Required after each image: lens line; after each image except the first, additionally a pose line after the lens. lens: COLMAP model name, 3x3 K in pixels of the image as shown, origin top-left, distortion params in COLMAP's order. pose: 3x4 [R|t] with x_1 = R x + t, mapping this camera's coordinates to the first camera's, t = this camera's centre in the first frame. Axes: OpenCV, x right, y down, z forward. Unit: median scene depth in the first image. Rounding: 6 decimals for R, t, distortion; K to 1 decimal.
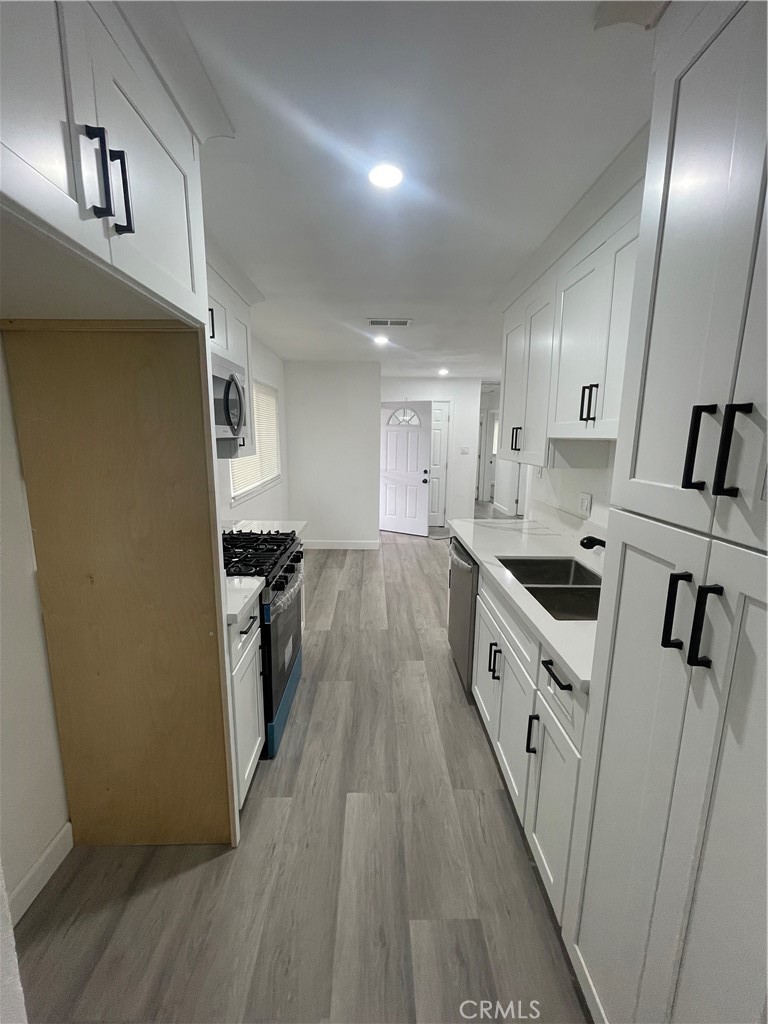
lens RADIAL K [[410.6, 0, 380.9], [0, 410.6, 507.3], [0, 0, 1]] dist [-0.005023, 0.001027]
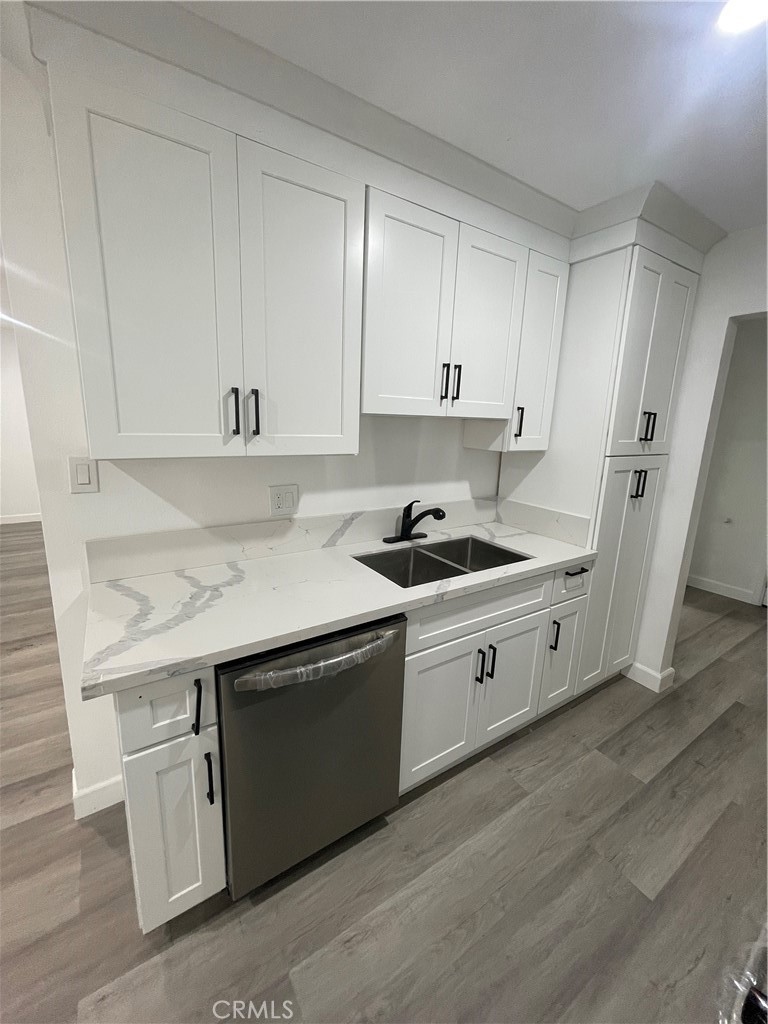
lens RADIAL K [[410.6, 0, 380.9], [0, 410.6, 507.3], [0, 0, 1]] dist [-0.005023, 0.001027]
pose [[-0.534410, -0.196869, 0.821978, -0.282383], [0.112011, 0.947423, 0.299738, -0.253841], [-0.837770, 0.252254, -0.484261, 1.553865]]
